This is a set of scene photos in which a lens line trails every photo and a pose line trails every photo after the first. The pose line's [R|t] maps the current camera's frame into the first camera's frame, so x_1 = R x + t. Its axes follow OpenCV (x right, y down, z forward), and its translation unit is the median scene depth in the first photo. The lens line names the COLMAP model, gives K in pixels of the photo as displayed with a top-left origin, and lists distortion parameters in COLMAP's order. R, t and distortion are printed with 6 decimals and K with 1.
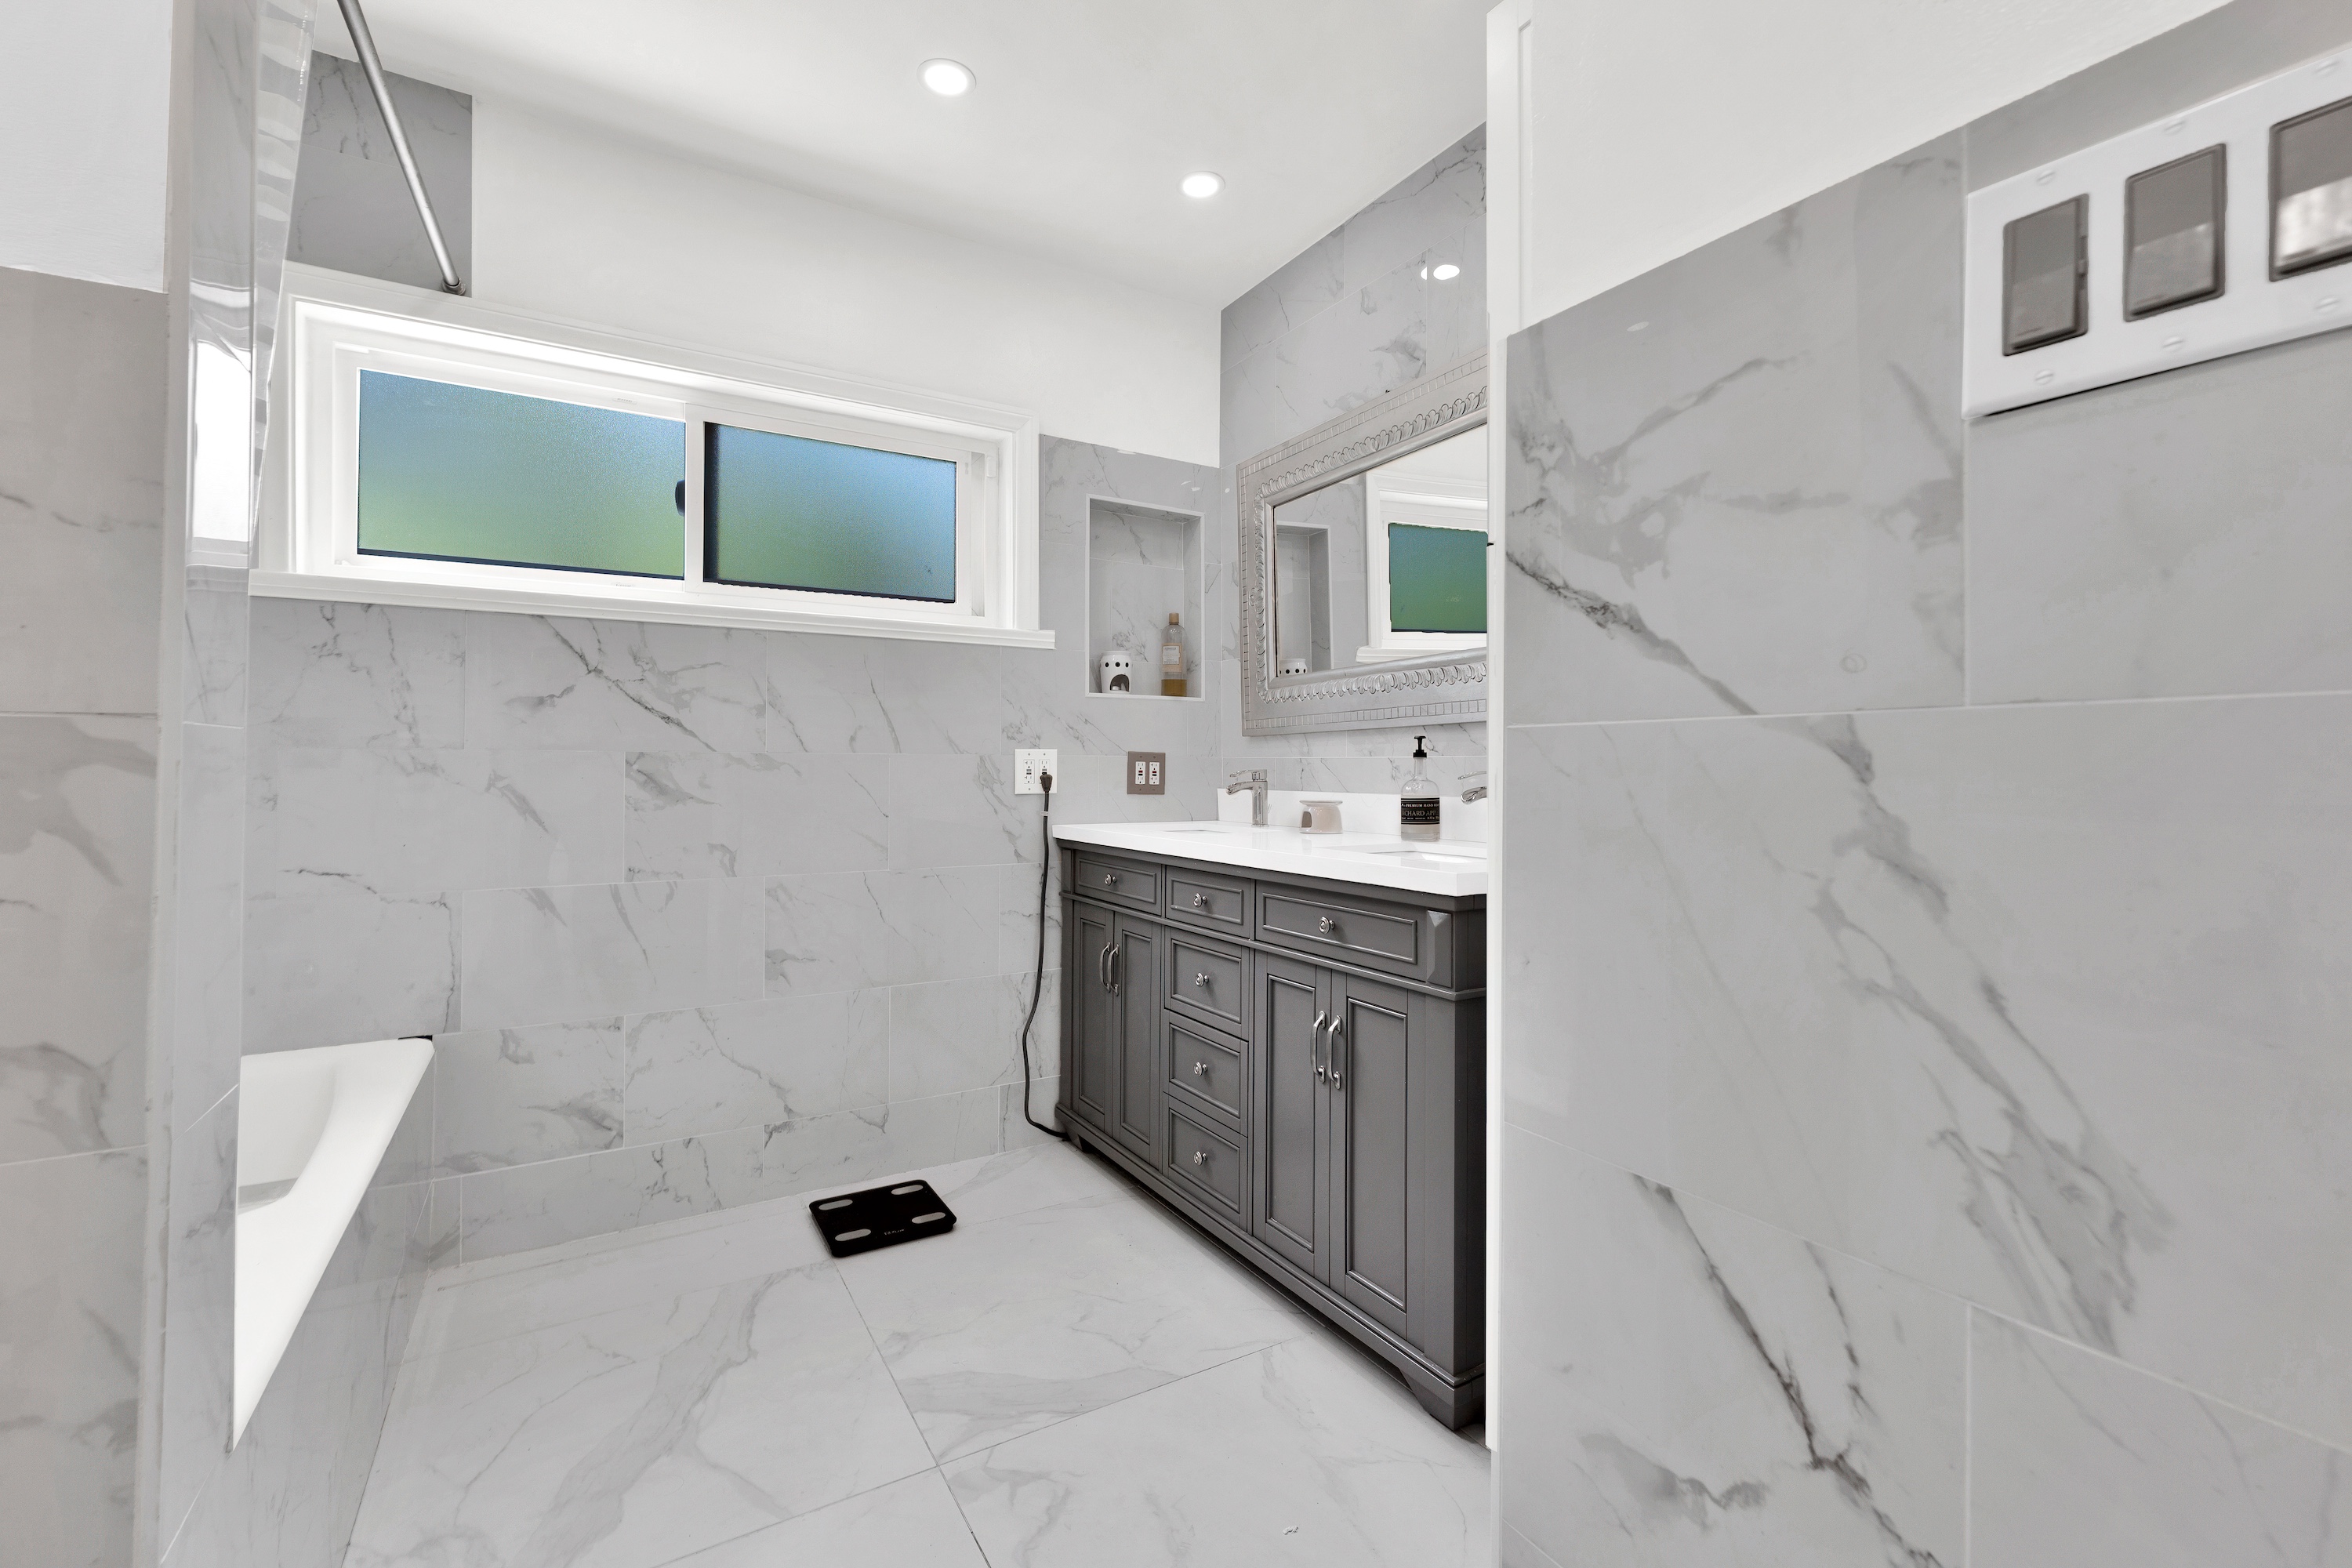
lens RADIAL K [[1007.3, 0, 1170.4], [0, 1007.3, 807.2], [0, 0, 1]] dist [-0.001787, -0.000305]
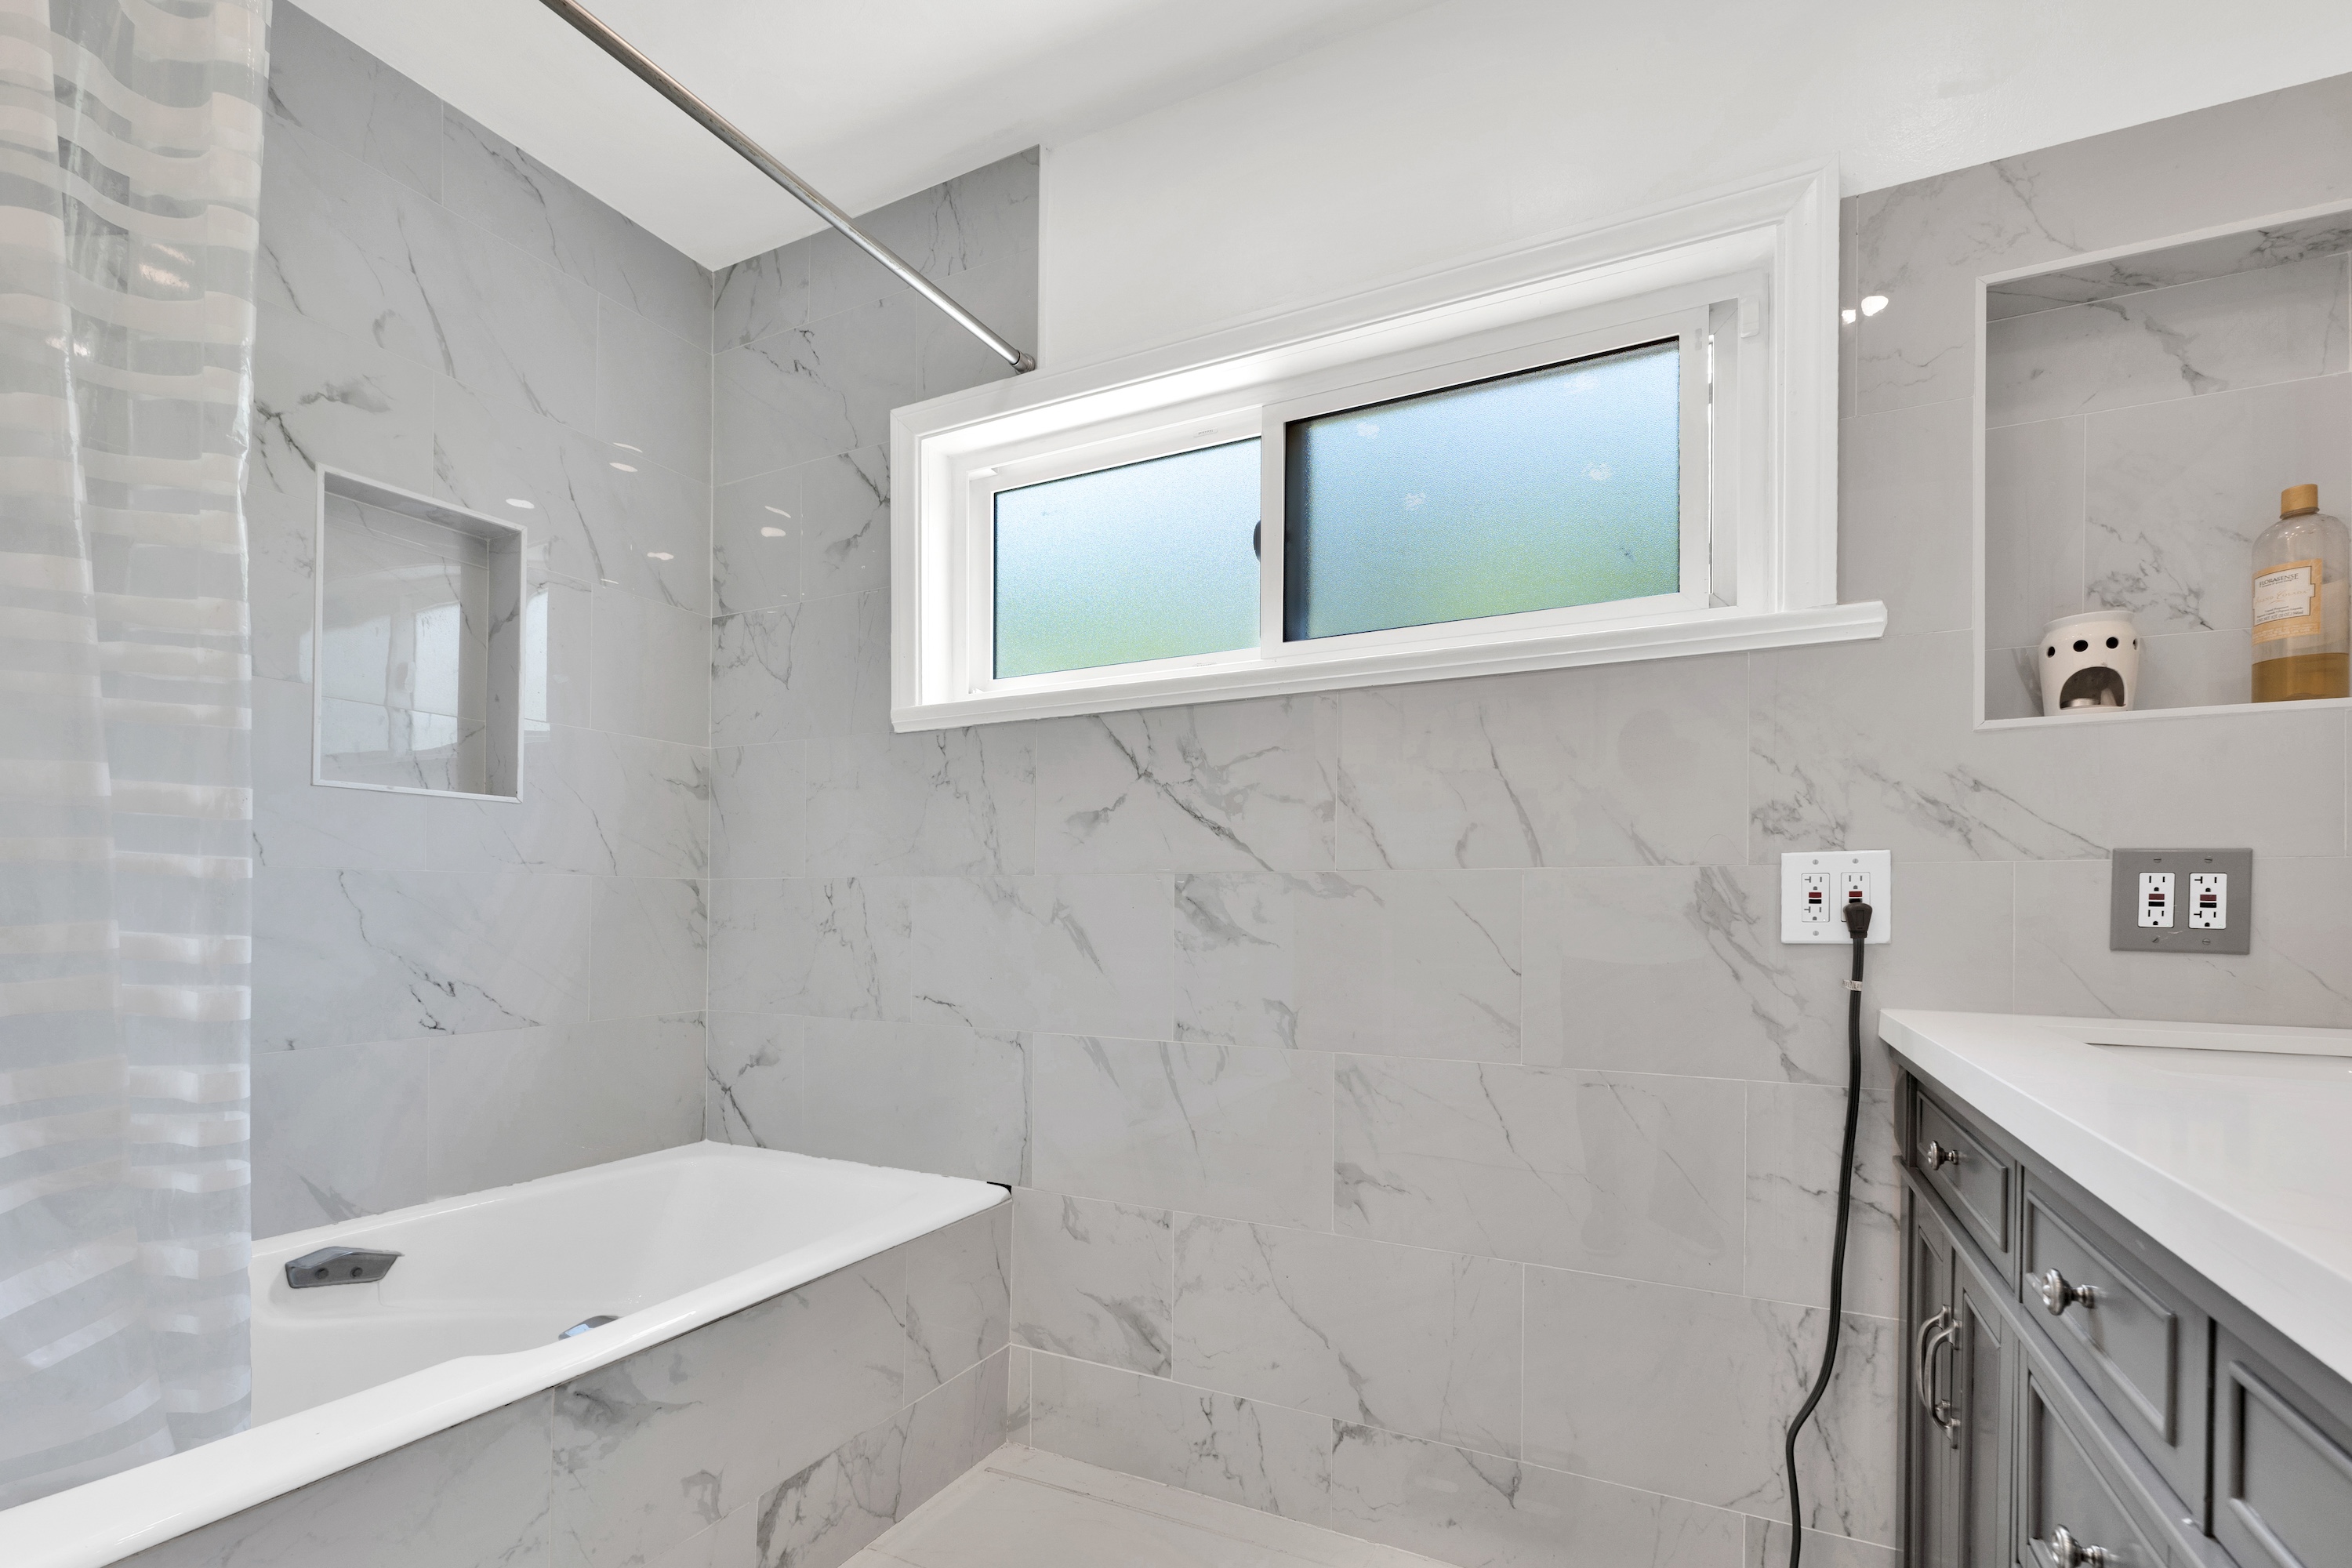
lens RADIAL K [[1053.3, 0, 1177.9], [0, 1053.3, 917.3], [0, 0, 1]] dist [0.000790, 0.000028]
pose [[0.539189, 0.006007, -0.842164, 0.141114], [-0.033056, 0.999355, -0.014035, -0.009553], [0.841536, 0.035406, 0.539039, 0.527953]]
